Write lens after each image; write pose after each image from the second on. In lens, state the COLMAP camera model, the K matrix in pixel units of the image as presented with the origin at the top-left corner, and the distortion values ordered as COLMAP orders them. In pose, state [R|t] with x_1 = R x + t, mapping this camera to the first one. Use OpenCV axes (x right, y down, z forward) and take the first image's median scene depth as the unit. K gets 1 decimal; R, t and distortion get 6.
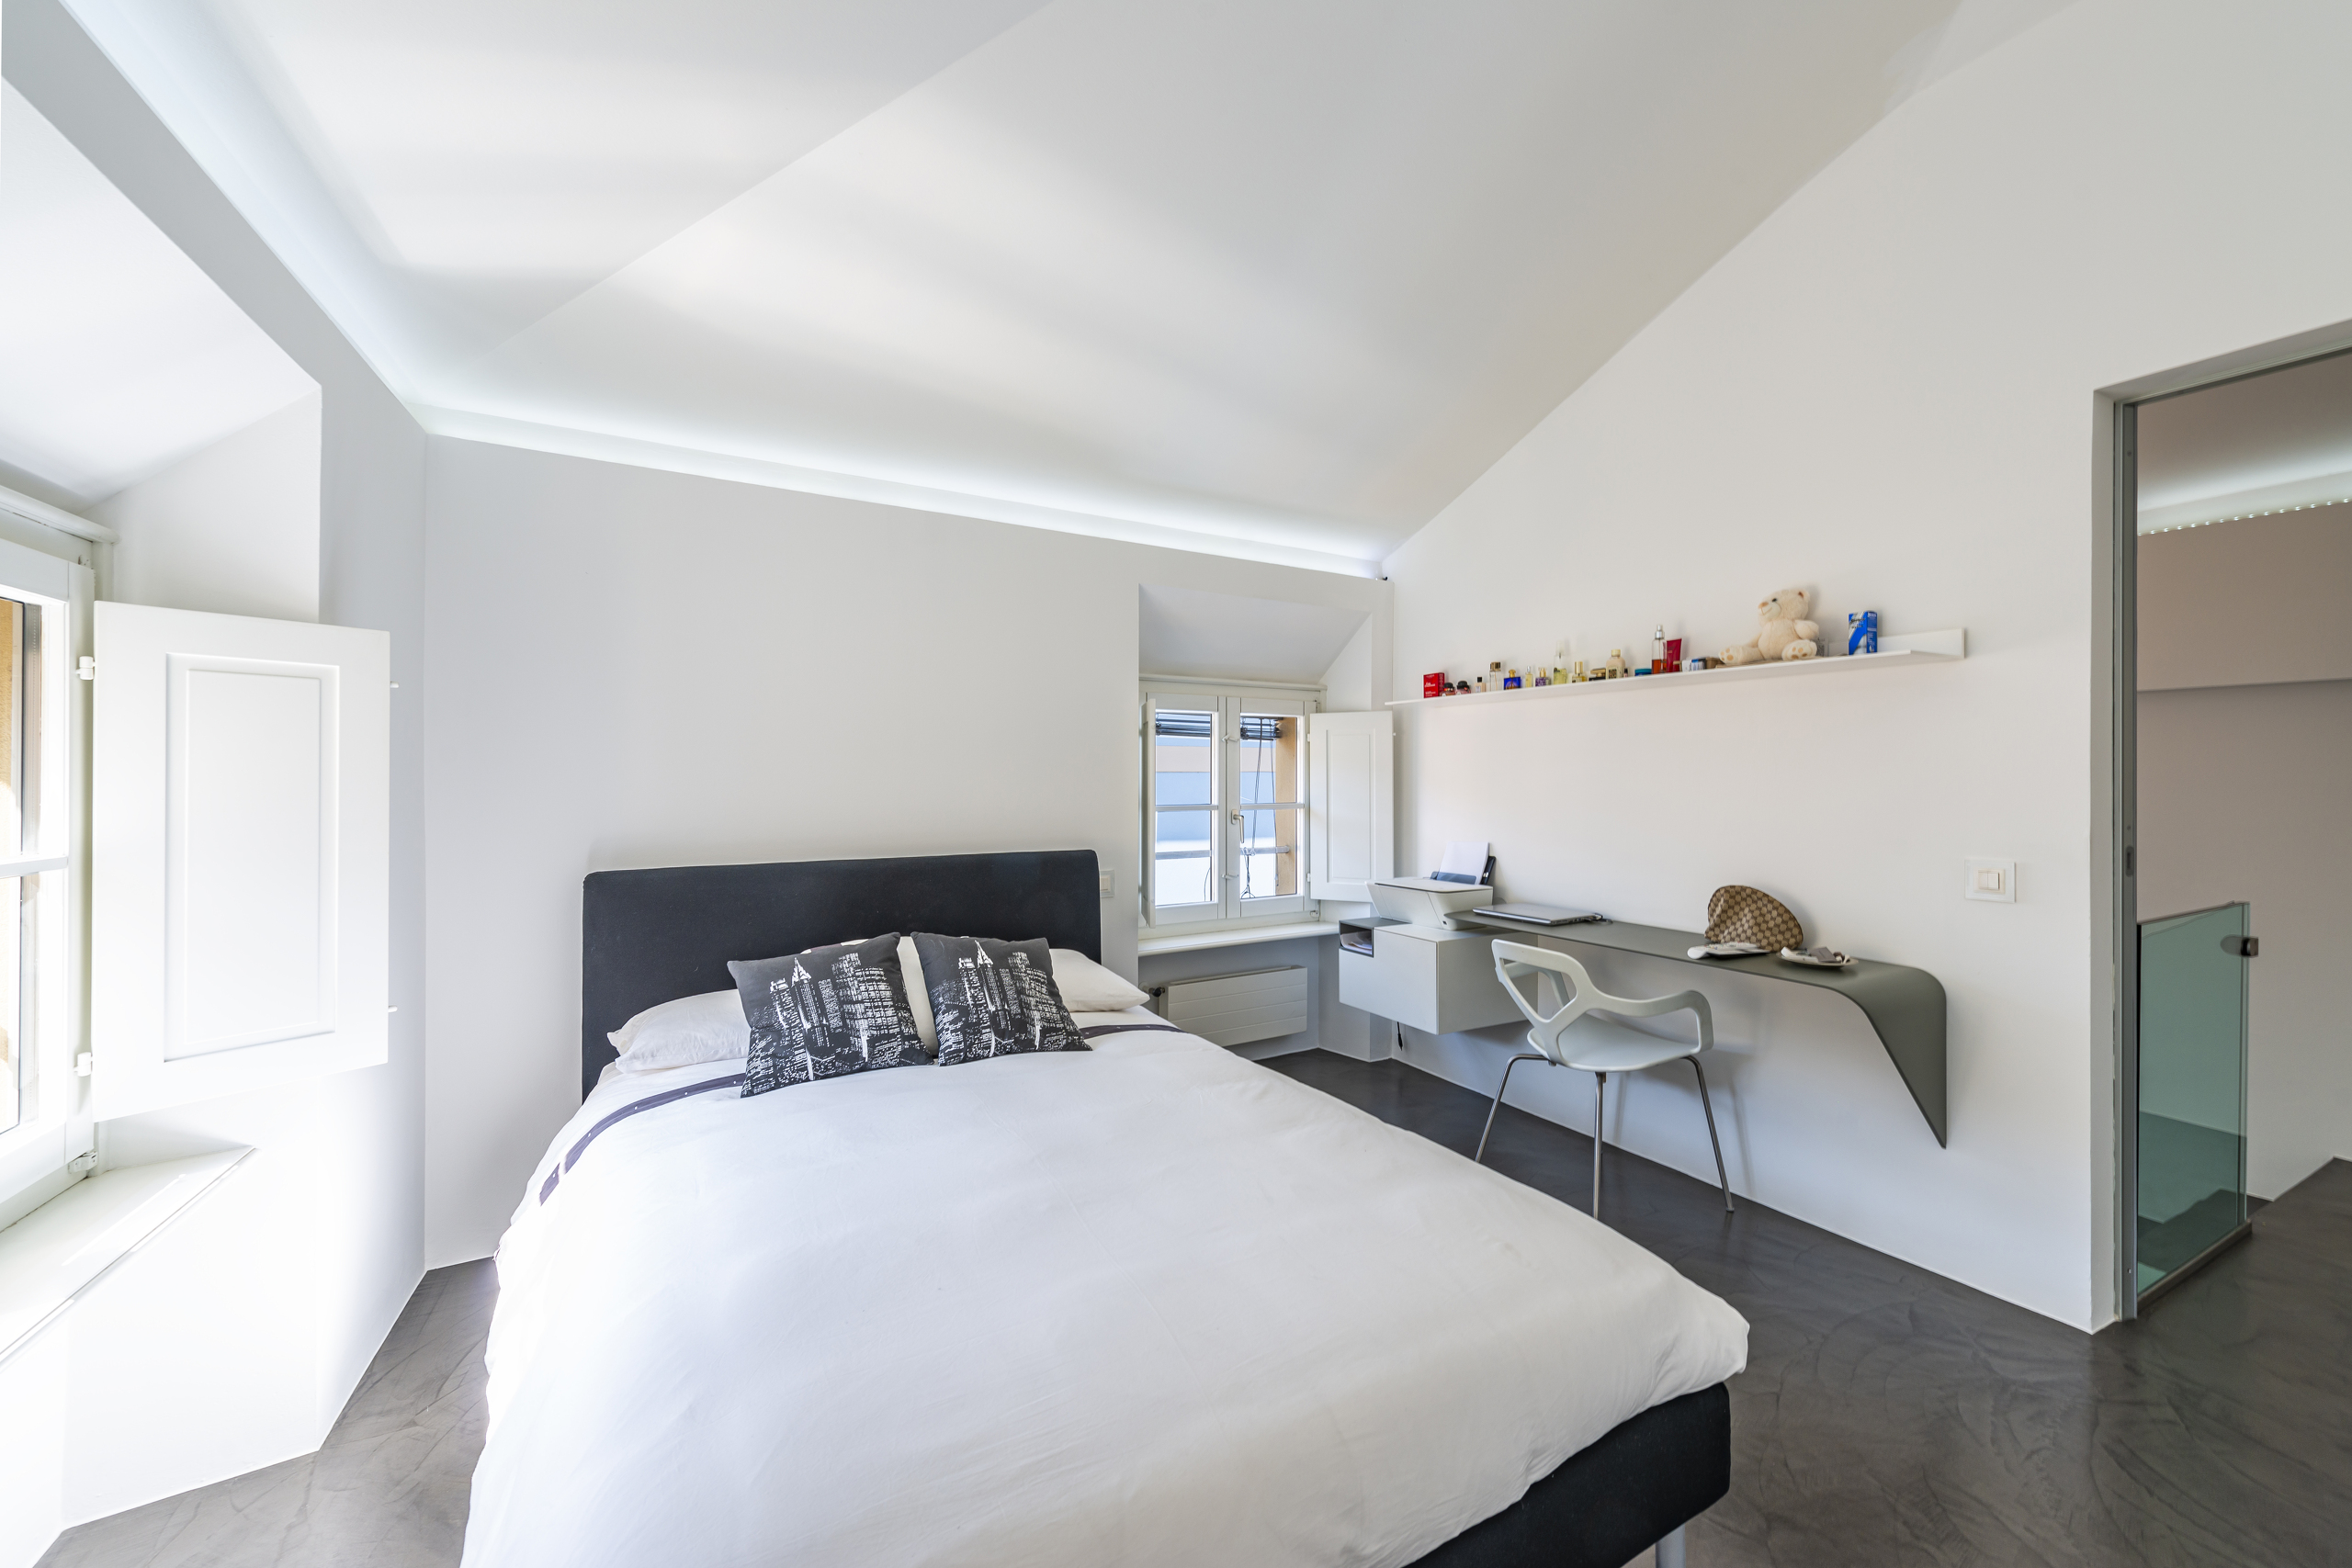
lens RADIAL K [[959.7, 0, 1165.5], [0, 959.7, 779.6], [0, 0, 1]] dist [0.002741, 0.000150]
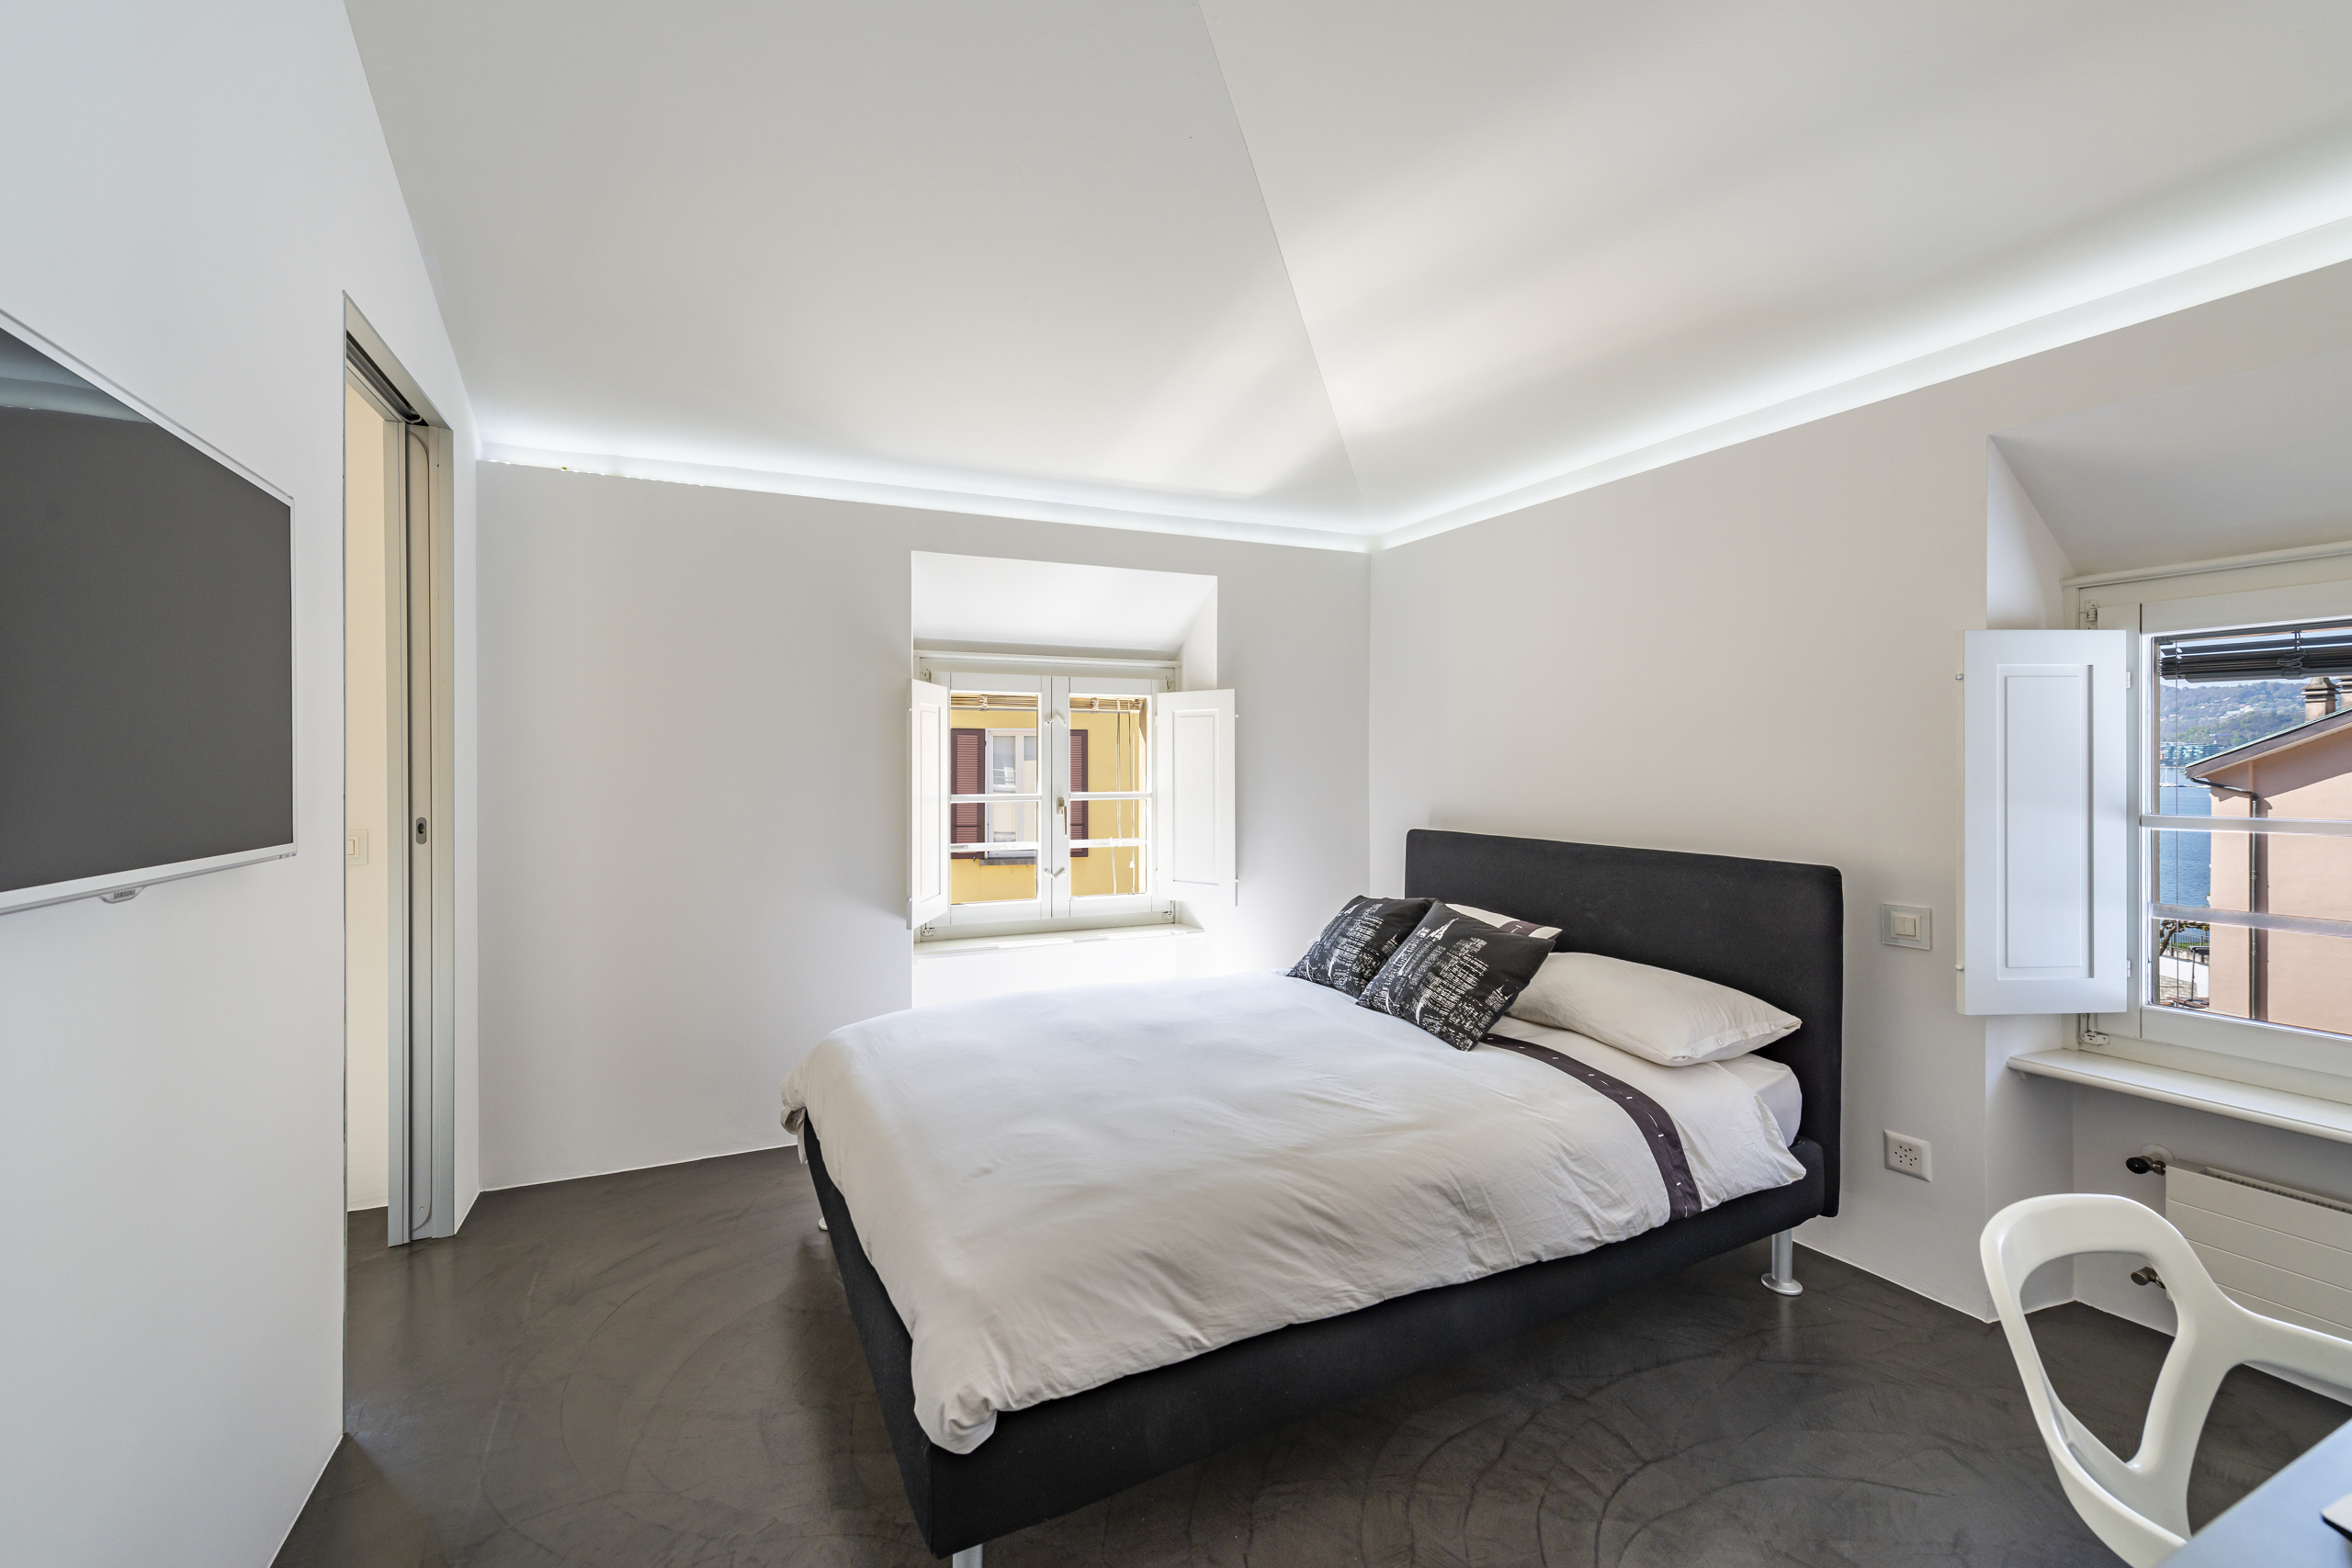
lens RADIAL K [[959.7, 0, 1165.0], [0, 959.7, 769.1], [0, 0, 1]] dist [0.002741, 0.000150]
pose [[-0.103477, 0.008652, -0.994594, 1.017442], [0.000217, 0.999962, 0.008677, -0.005031], [0.994632, 0.000682, -0.103475, 0.916838]]
